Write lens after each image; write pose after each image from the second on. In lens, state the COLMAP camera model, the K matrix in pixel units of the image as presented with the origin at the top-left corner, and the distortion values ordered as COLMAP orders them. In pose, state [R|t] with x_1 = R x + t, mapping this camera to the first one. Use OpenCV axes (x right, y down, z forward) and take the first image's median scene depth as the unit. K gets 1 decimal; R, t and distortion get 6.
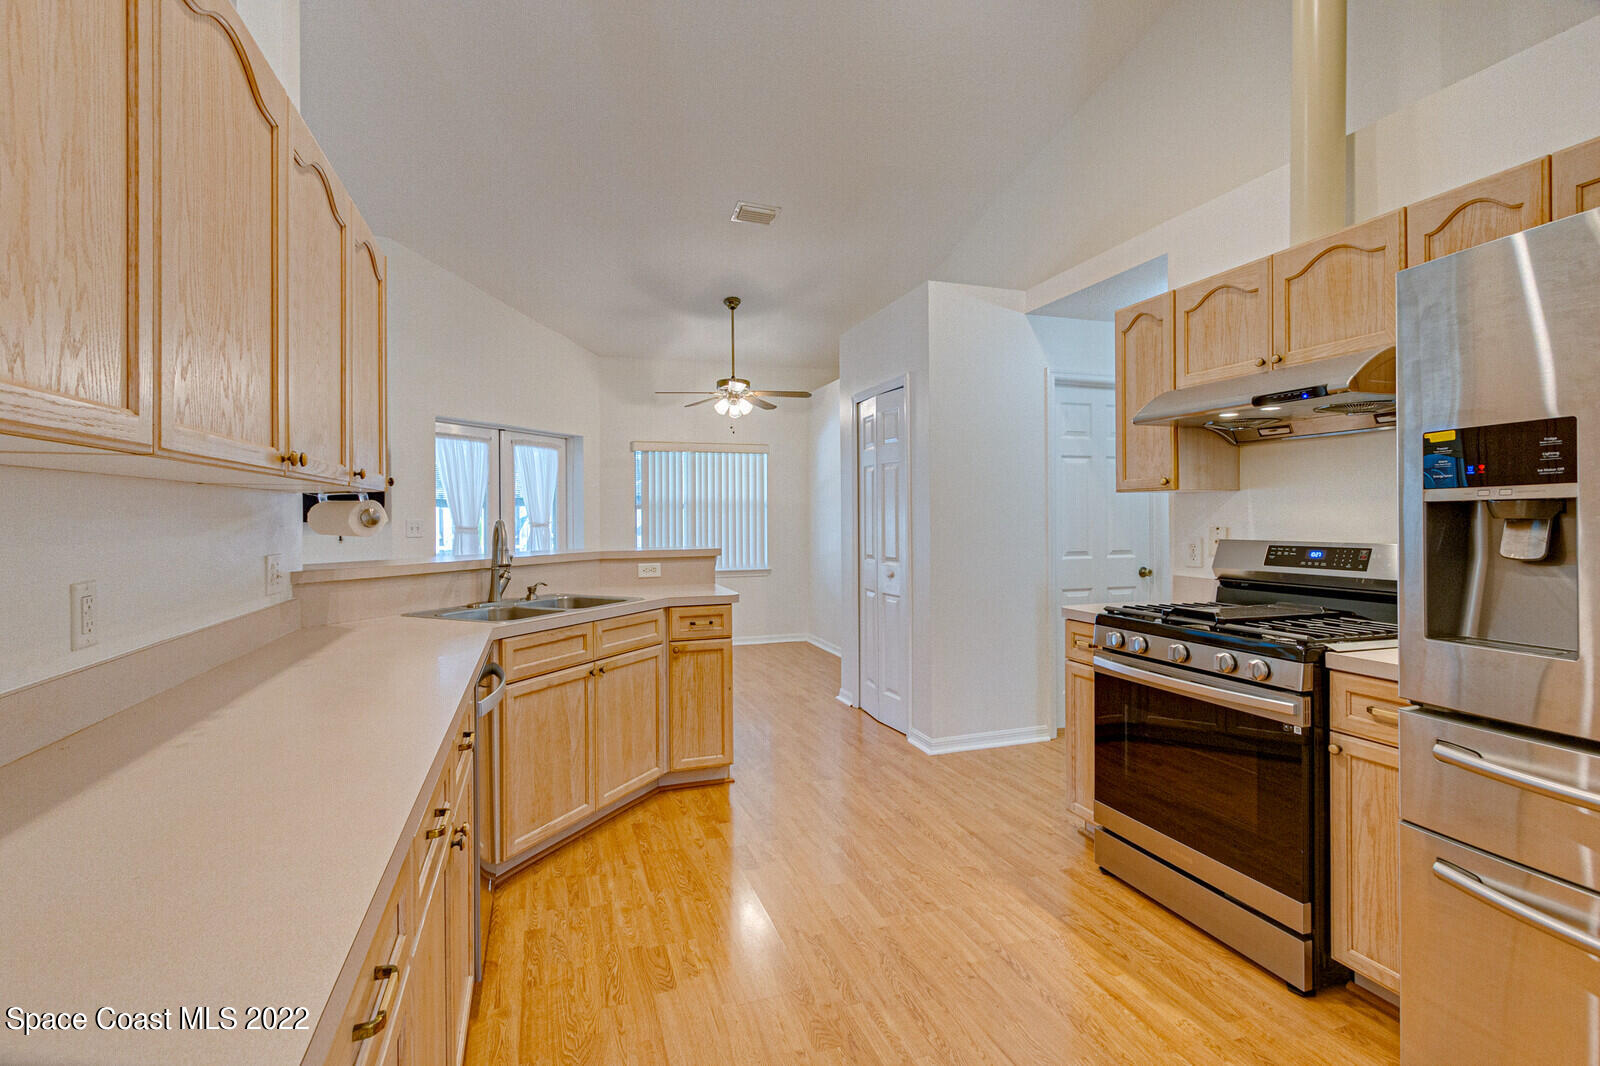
lens RADIAL K [[732.8, 0, 798.7], [0, 732.8, 526.4], [0, 0, 1]] dist [0.001145, -0.000283]
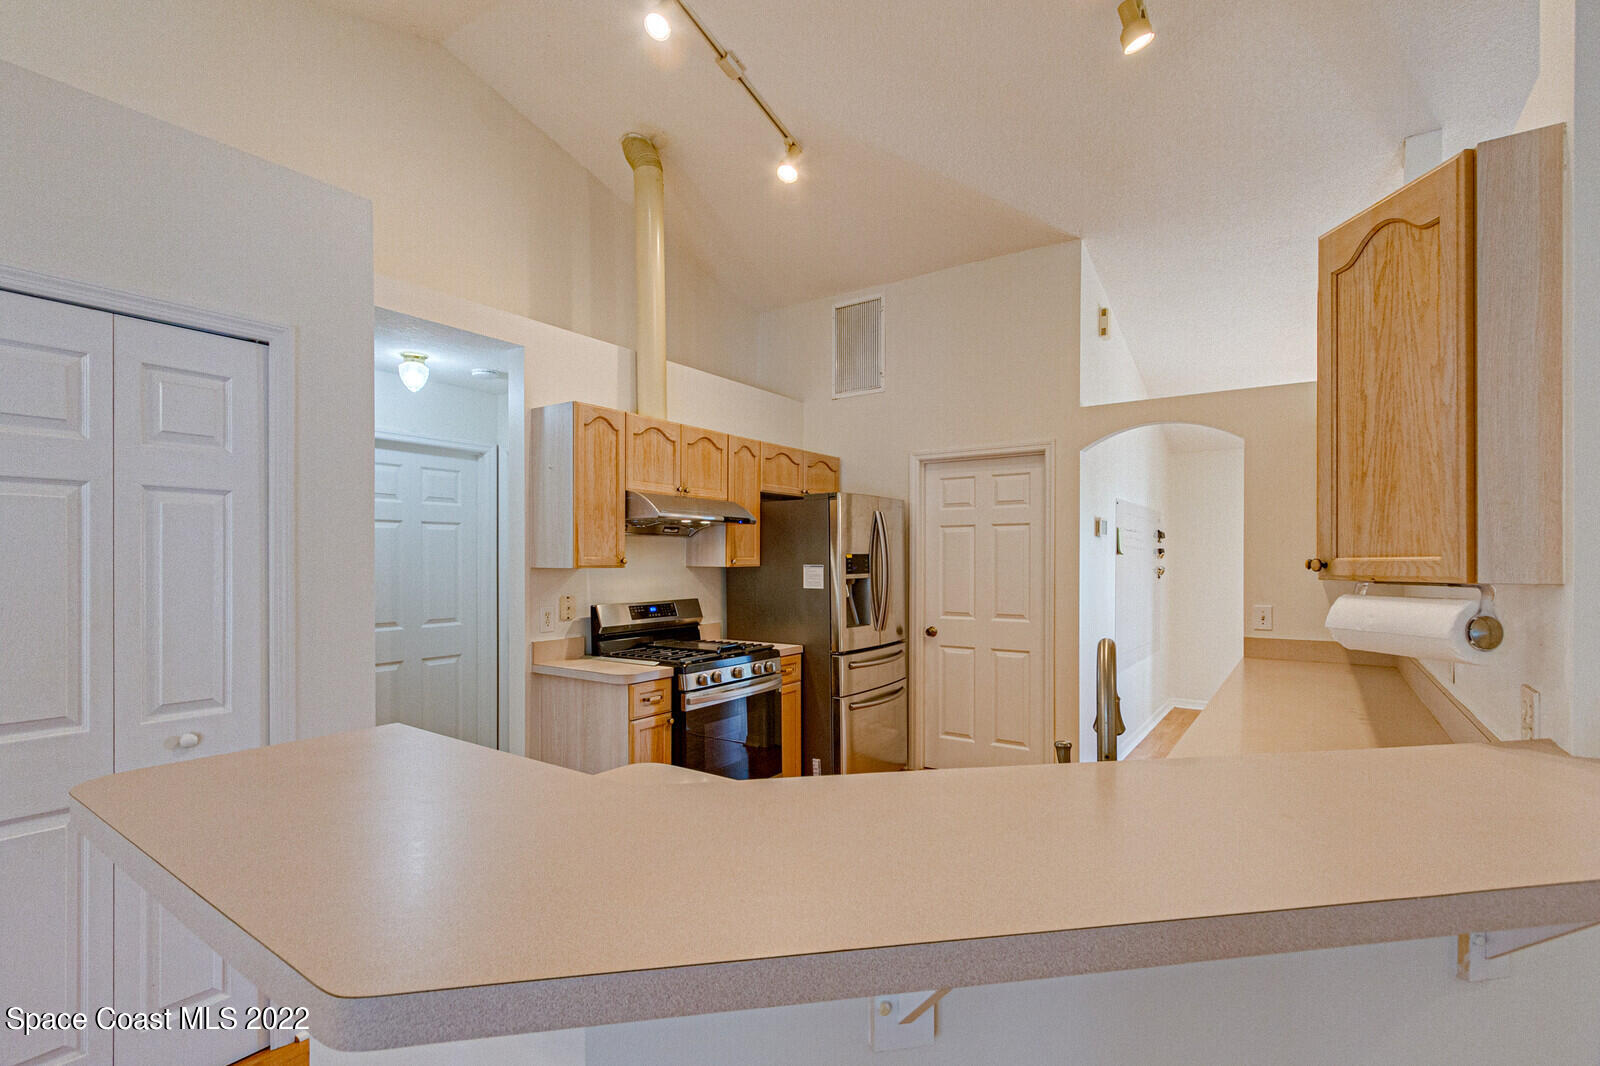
lens RADIAL K [[732.8, 0, 798.7], [0, 732.8, 526.4], [0, 0, 1]] dist [0.001145, -0.000283]
pose [[-0.583578, 0.036507, 0.811236, -0.782625], [0.008127, 0.999201, -0.039120, -0.076971], [-0.812017, -0.016236, -0.583408, 1.674657]]
